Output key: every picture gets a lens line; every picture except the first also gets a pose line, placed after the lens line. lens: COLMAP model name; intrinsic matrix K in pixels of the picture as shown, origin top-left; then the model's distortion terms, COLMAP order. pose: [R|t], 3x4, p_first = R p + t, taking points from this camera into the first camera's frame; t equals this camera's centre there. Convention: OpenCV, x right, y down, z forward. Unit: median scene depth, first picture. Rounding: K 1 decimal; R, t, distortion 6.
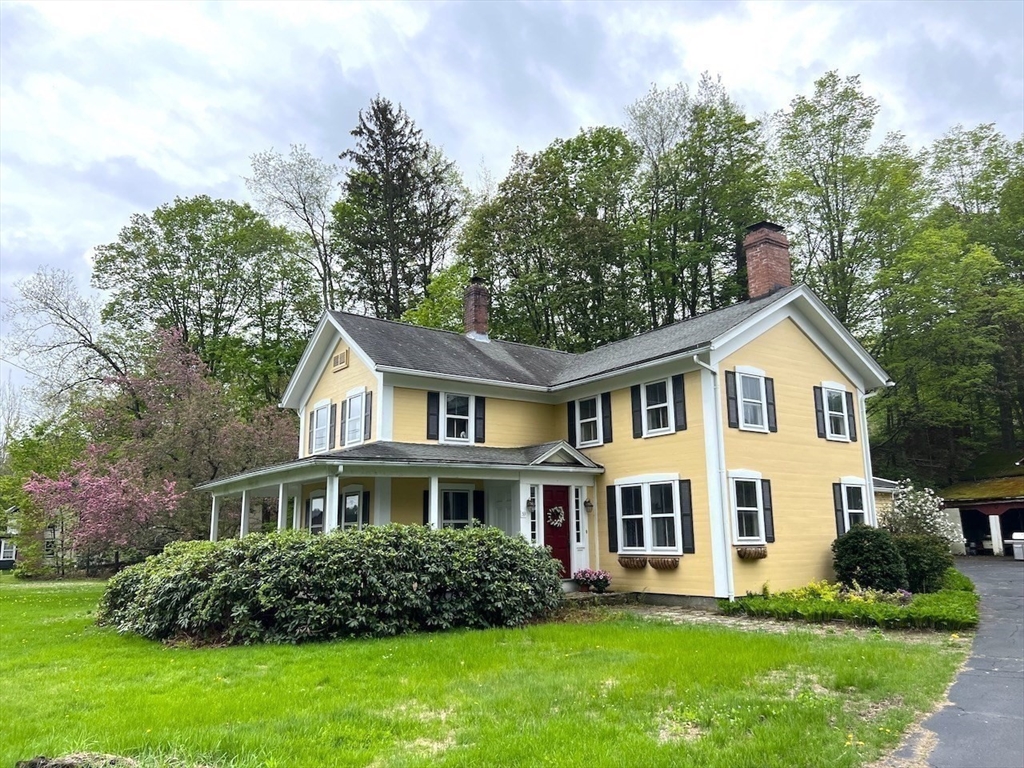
lens RADIAL K [[771.6, 0, 518.3], [0, 771.6, 386.8], [0, 0, 1]] dist [0.055520, -0.060008]
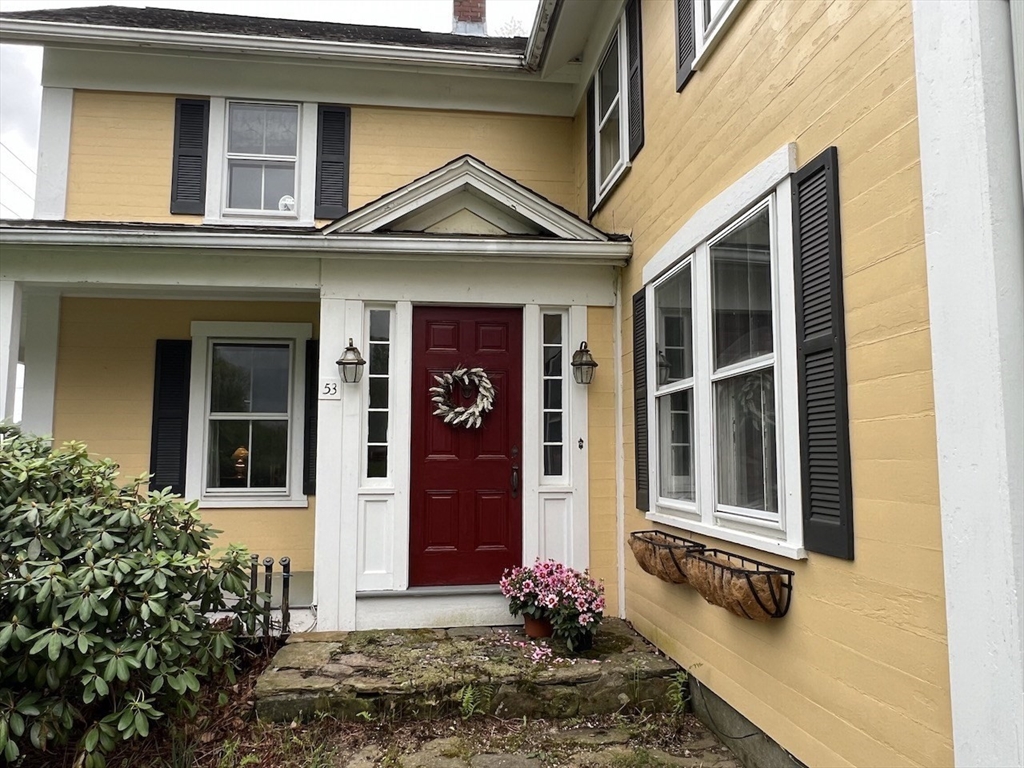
lens RADIAL K [[724.5, 0, 510.1], [0, 724.5, 386.9], [0, 0, 1]] dist [-0.004854, 0.004366]
pose [[0.871664, -0.033129, -0.488982, 0.214032], [0.081942, 0.993520, 0.078760, 0.140038], [0.483205, -0.108721, 0.868731, 0.737299]]
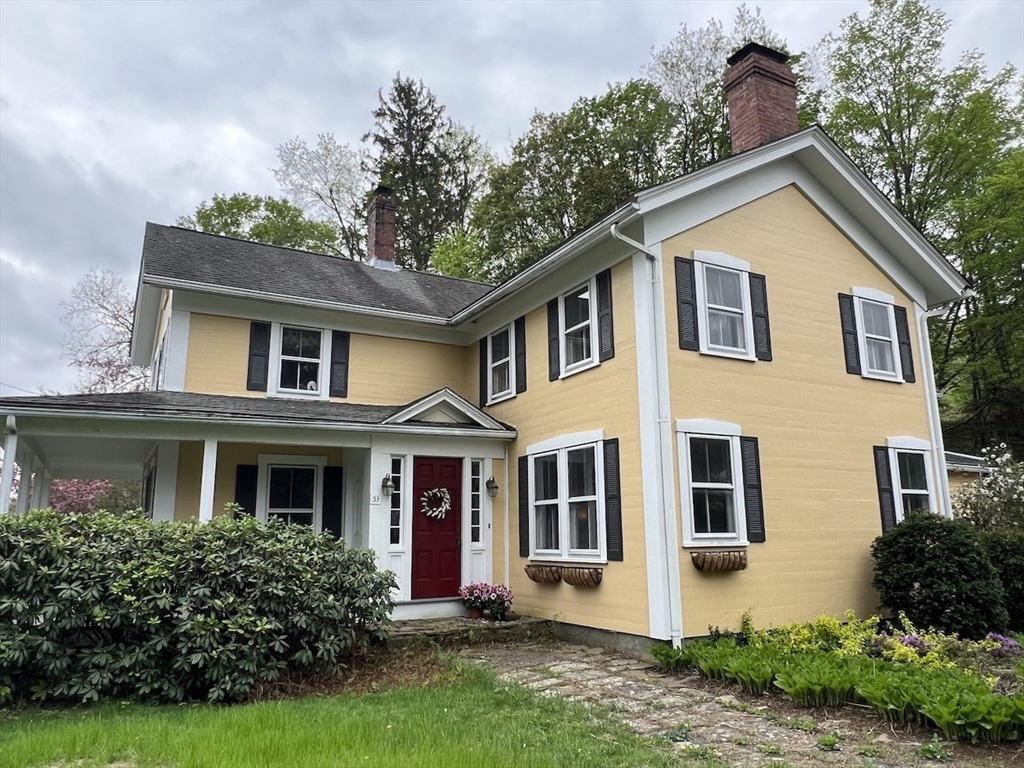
lens RADIAL K [[724.5, 0, 511.6], [0, 724.5, 385.0], [0, 0, 1]] dist [-0.004854, 0.004366]
pose [[0.991490, -0.023897, -0.127974, 0.192905], [0.022665, 0.999682, -0.011072, 0.074884], [0.128198, 0.008078, 0.991716, 0.389887]]
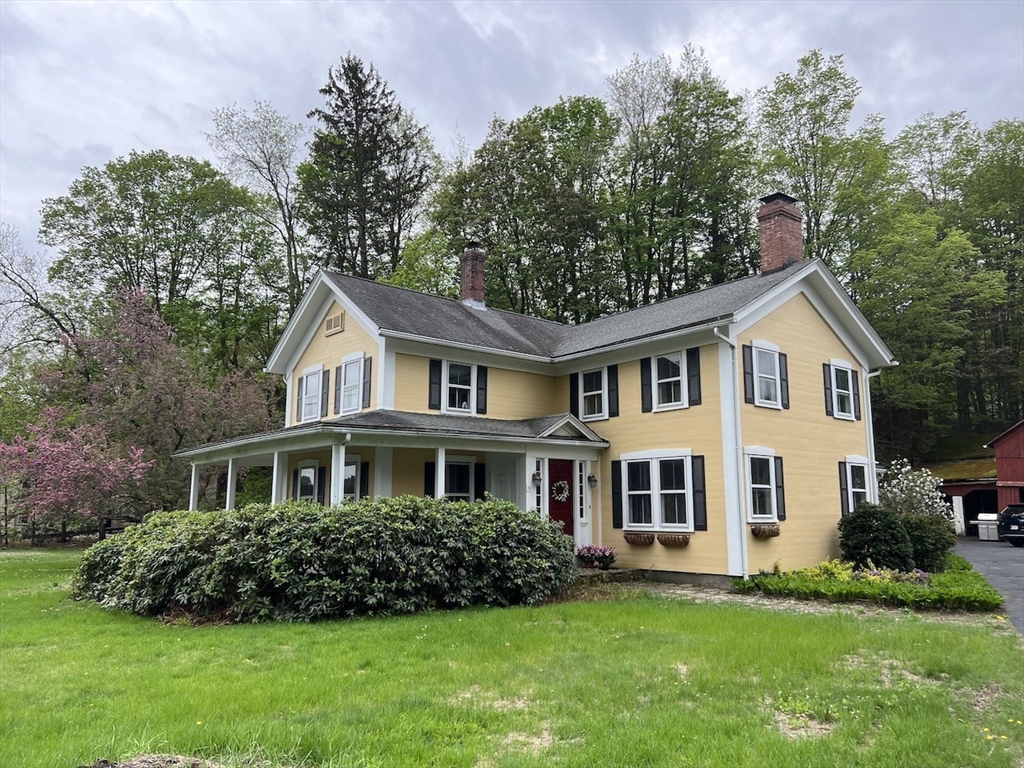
lens RADIAL K [[771.6, 0, 517.8], [0, 771.6, 386.9], [0, 0, 1]] dist [0.055520, -0.060008]
pose [[0.997808, 0.023303, 0.061938, -0.067108], [-0.025273, 0.999193, 0.031225, 0.008148], [-0.061161, -0.032722, 0.997591, 0.040158]]
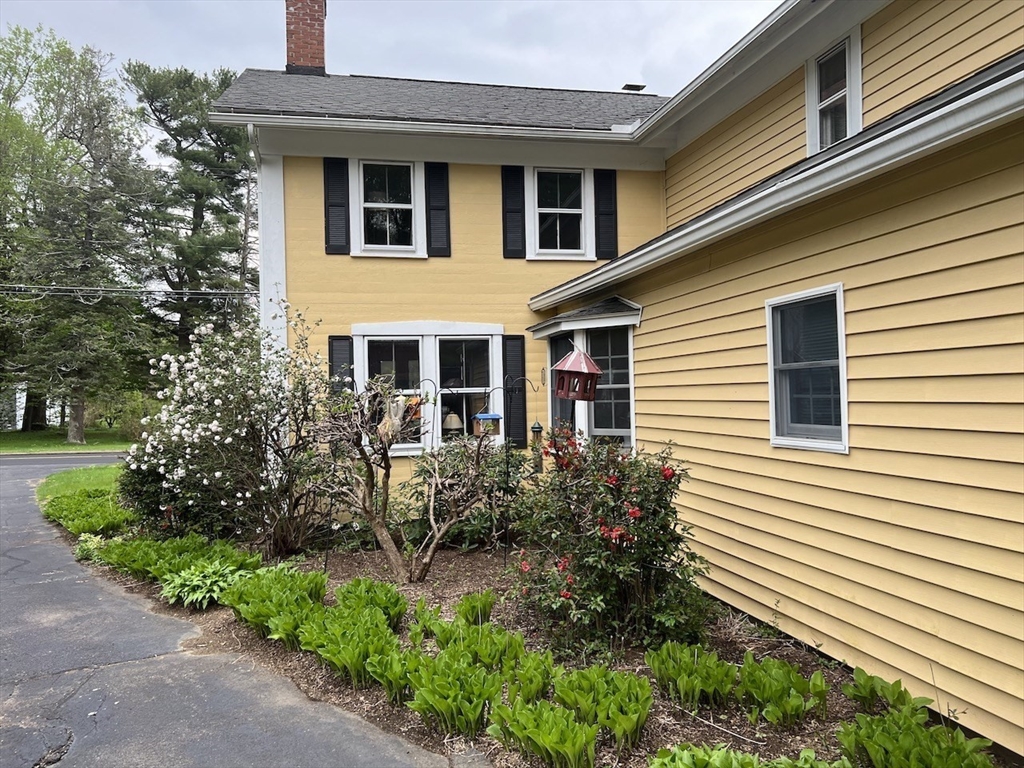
lens RADIAL K [[771.6, 0, 513.8], [0, 771.6, 383.2], [0, 0, 1]] dist [0.055520, -0.060008]
pose [[0.392492, 0.002367, 0.919753, -0.334301], [-0.161938, 0.984553, 0.066571, 0.106223], [-0.905387, -0.175072, 0.386812, 0.681596]]
